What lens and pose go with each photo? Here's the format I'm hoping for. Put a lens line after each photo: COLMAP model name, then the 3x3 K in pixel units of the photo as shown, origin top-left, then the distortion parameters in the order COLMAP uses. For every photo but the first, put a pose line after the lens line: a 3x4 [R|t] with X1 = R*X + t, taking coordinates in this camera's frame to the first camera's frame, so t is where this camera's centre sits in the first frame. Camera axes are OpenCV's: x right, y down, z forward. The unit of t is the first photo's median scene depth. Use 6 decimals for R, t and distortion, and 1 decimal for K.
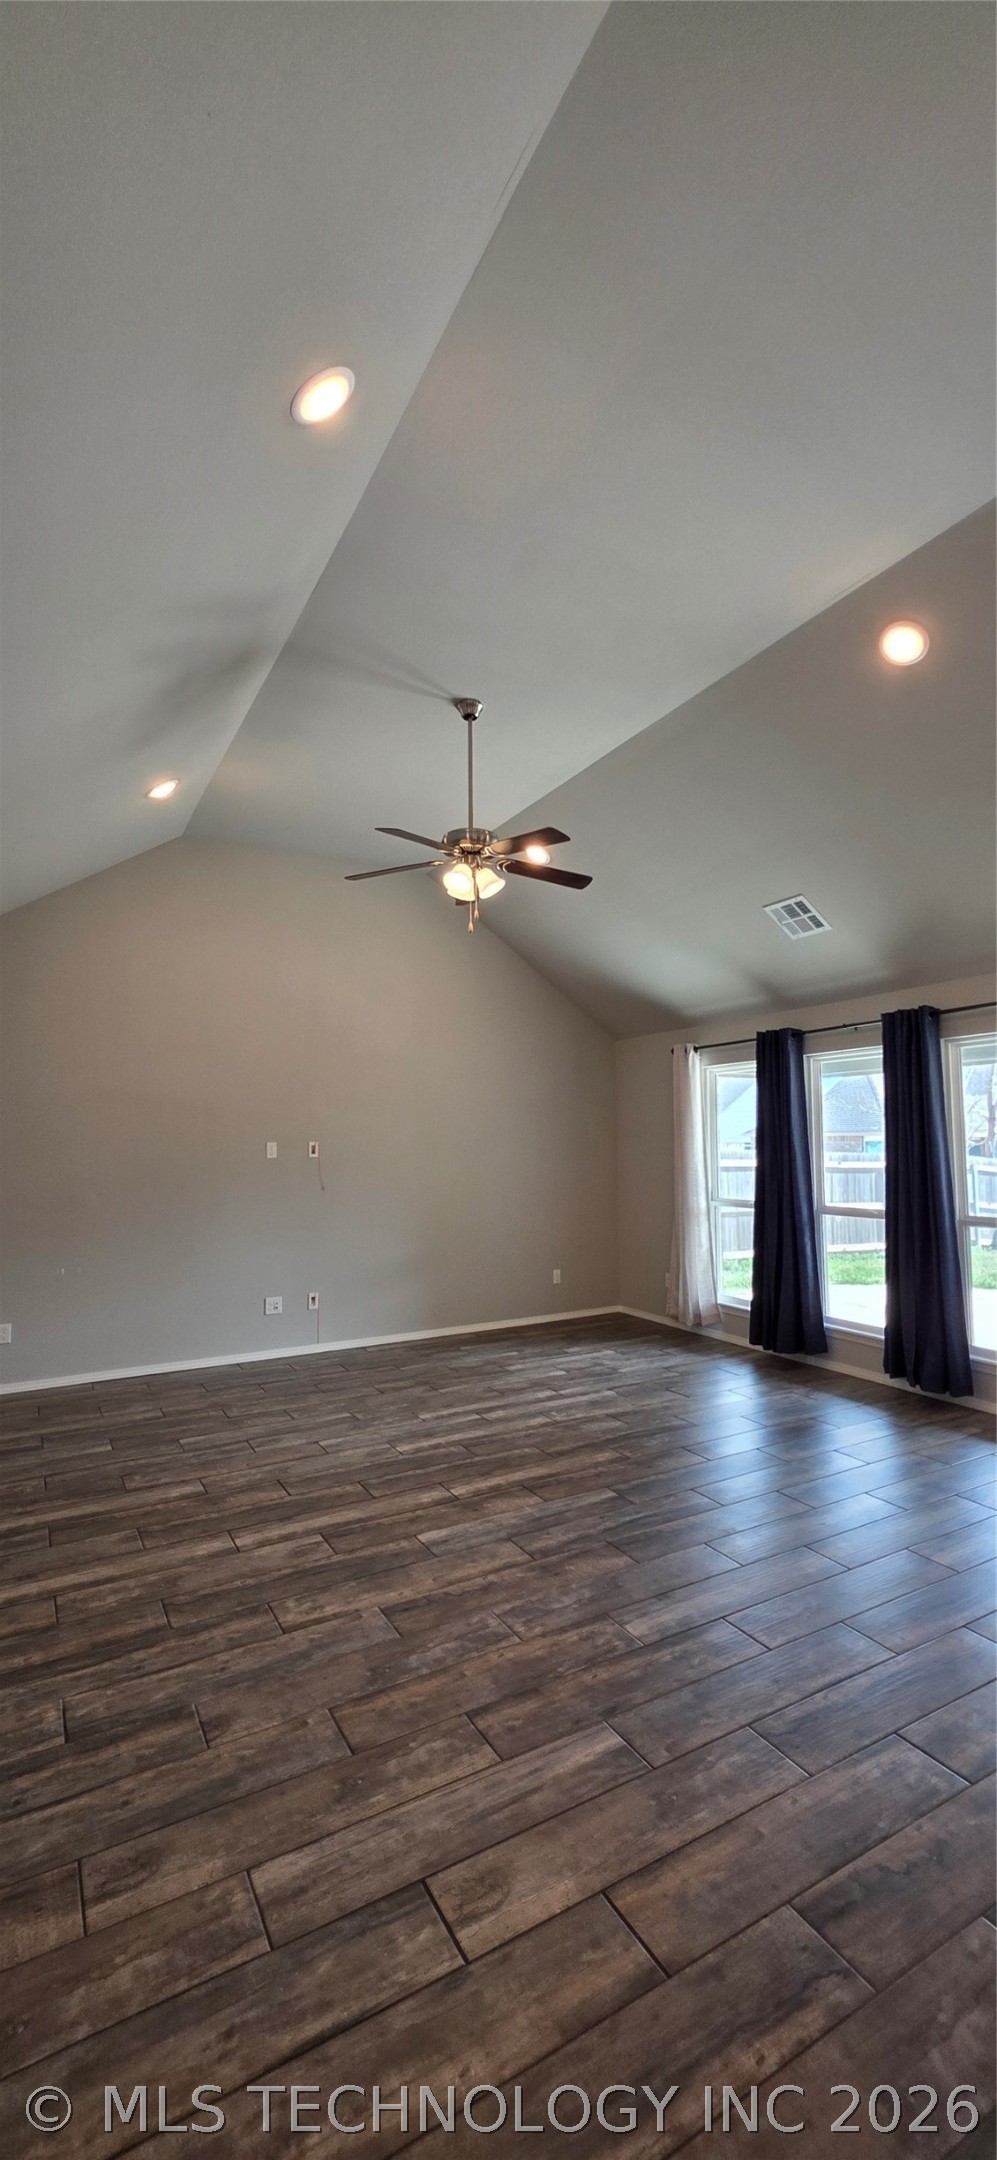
lens RADIAL K [[867.5, 0, 506.5], [0, 867.5, 1086.1], [0, 0, 1]] dist [0.000084, -0.000279]
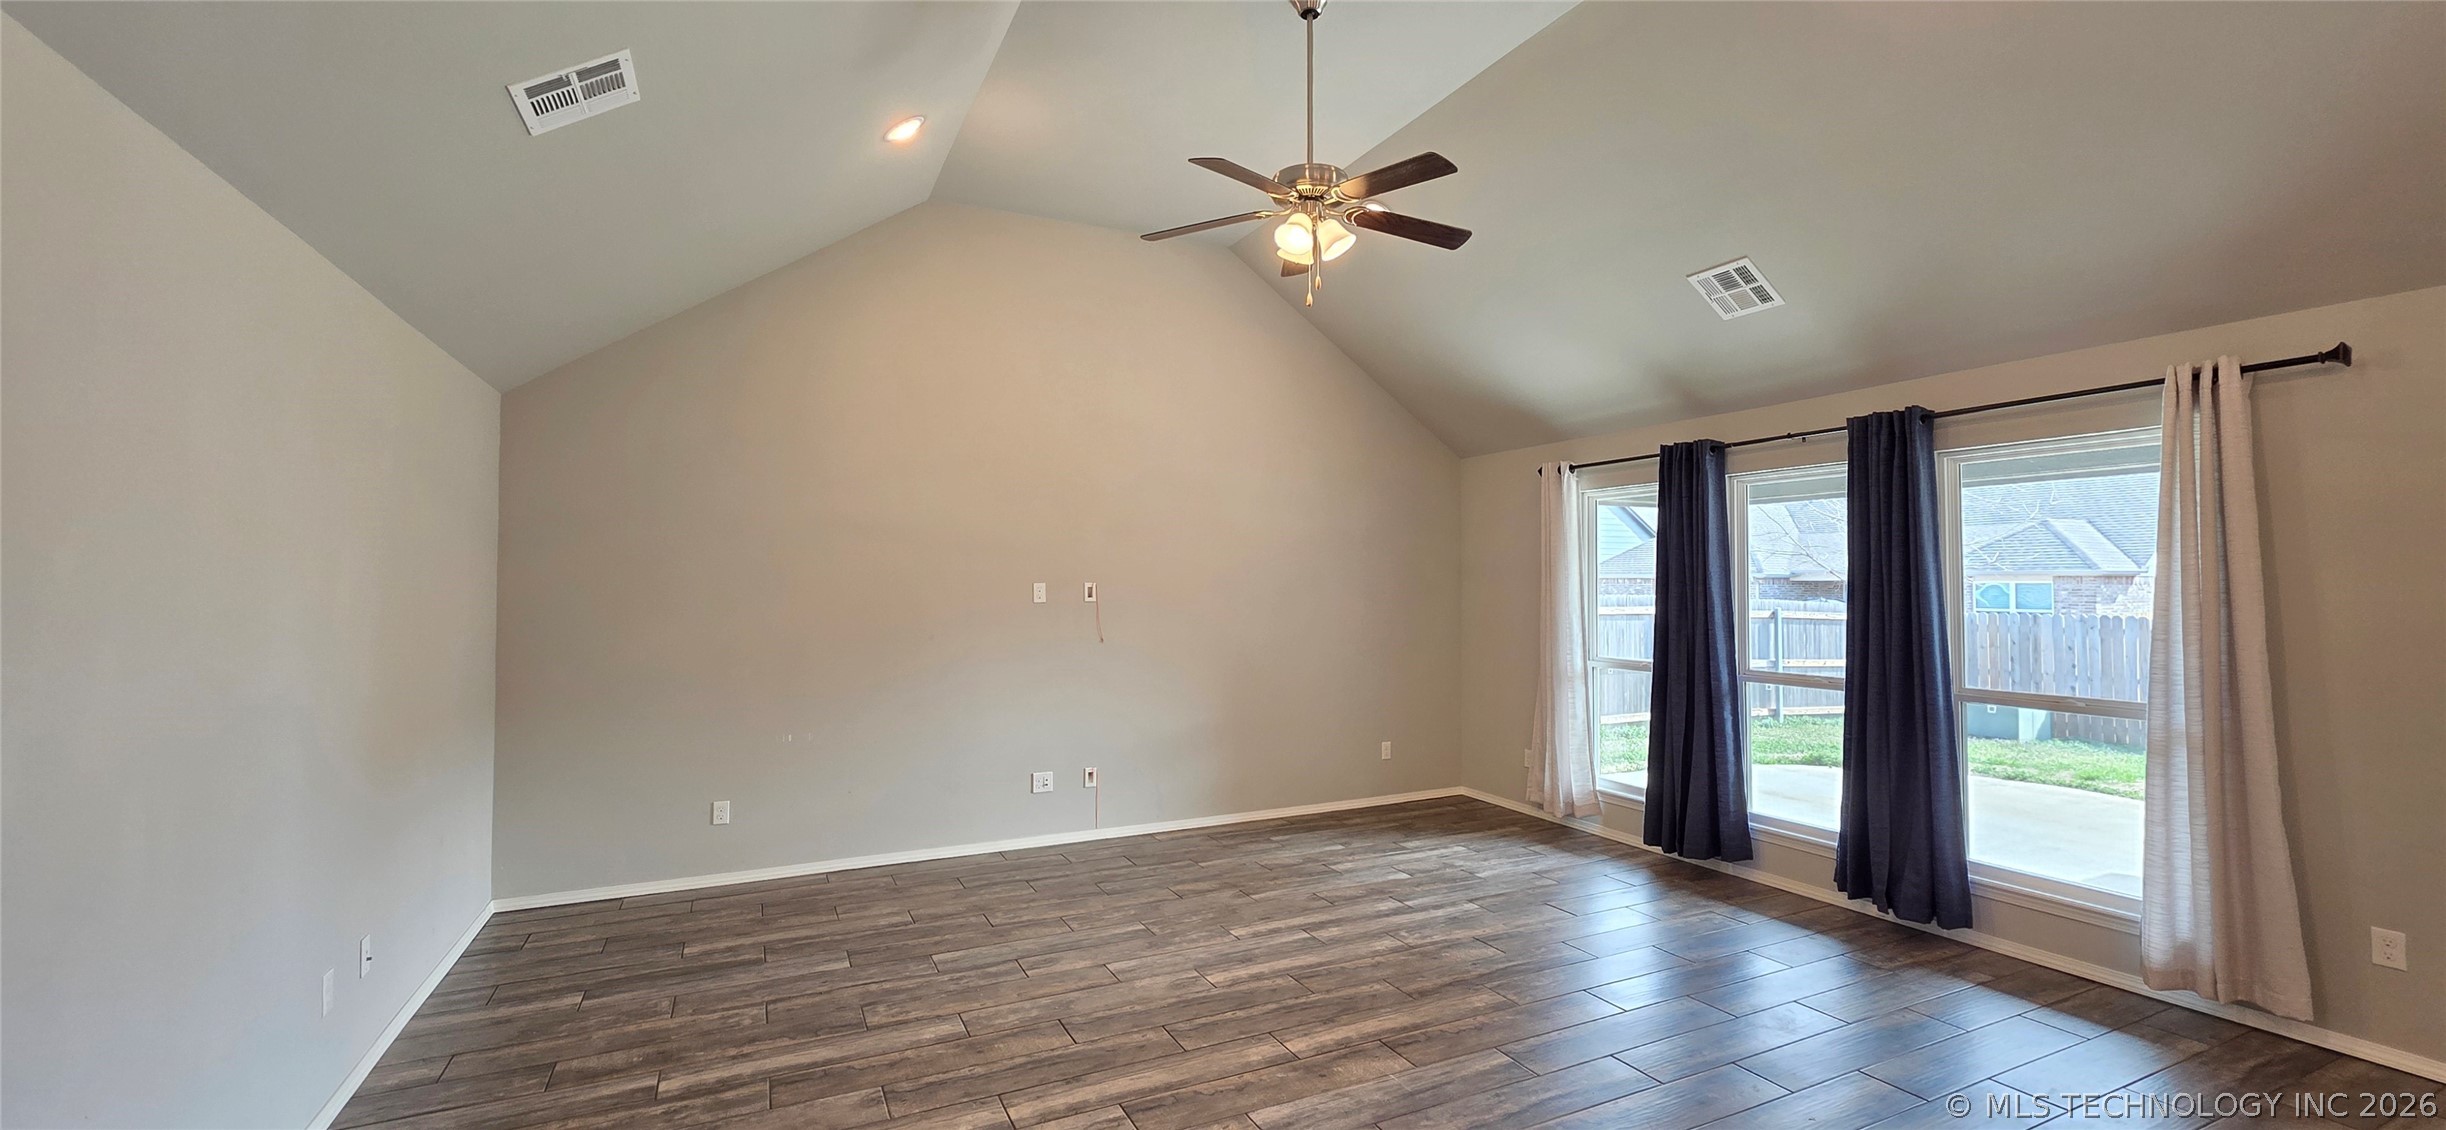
lens RADIAL K [[982.3, 0, 1231.0], [0, 982.3, 558.6], [0, 0, 1]] dist [0.000084, -0.000279]
pose [[0.998350, 0.007184, -0.056978, -0.052617], [-0.004818, 0.999125, 0.041552, 0.005256], [0.057226, -0.041209, 0.997510, 0.126078]]
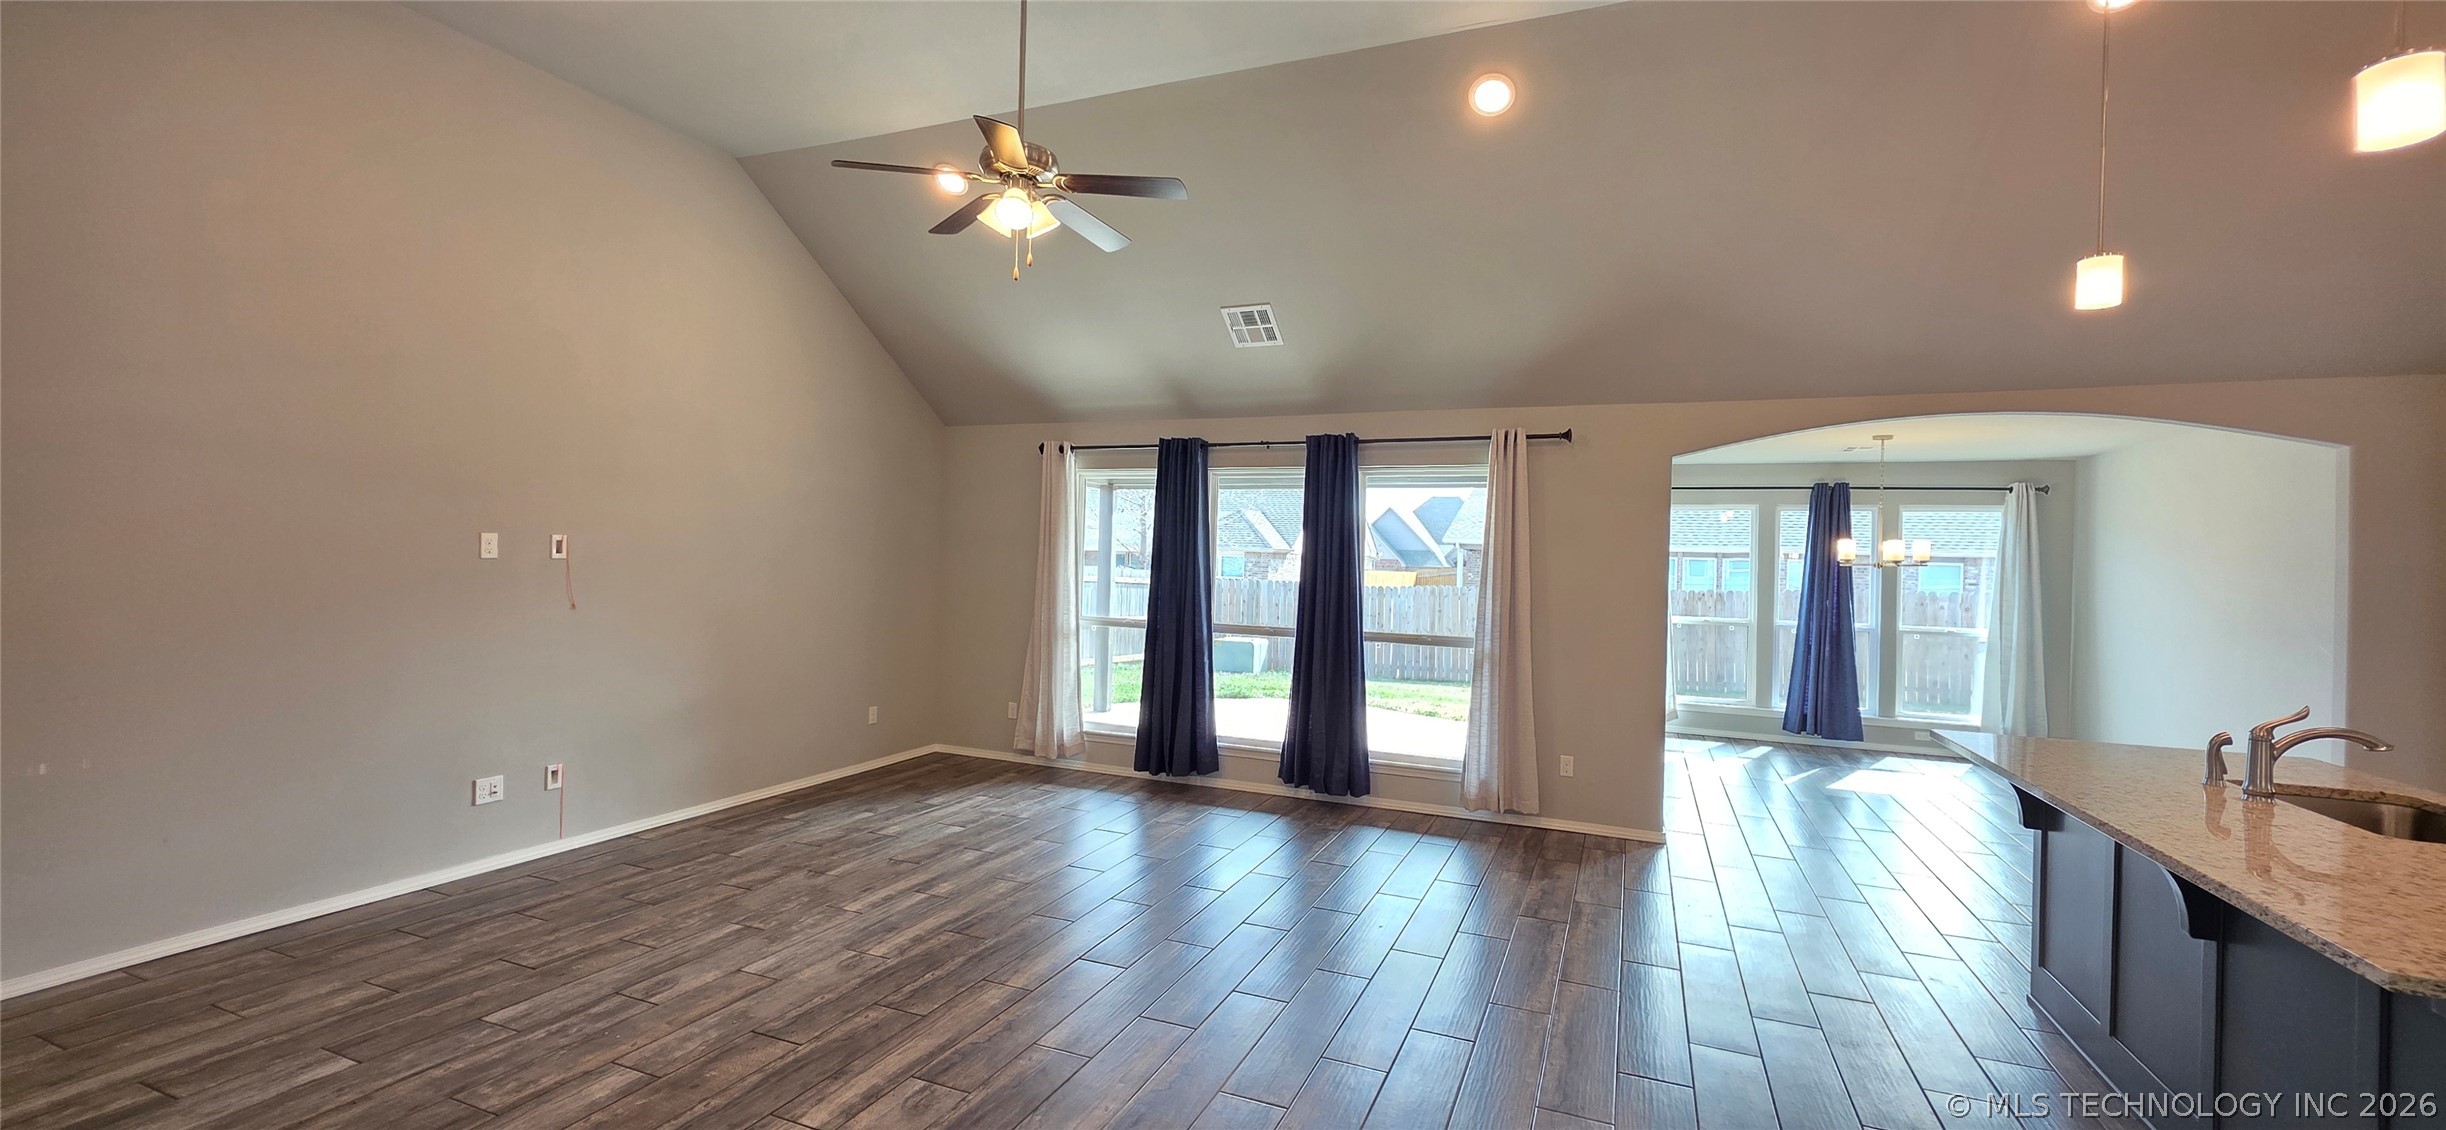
lens RADIAL K [[990.3, 0, 1208.6], [0, 990.3, 553.4], [0, 0, 1]] dist [-0.000173, -0.000424]
pose [[0.786030, 0.033000, 0.617307, -0.394765], [-0.075934, 0.996166, 0.043436, 0.012892], [-0.613507, -0.081016, 0.785523, 0.159142]]
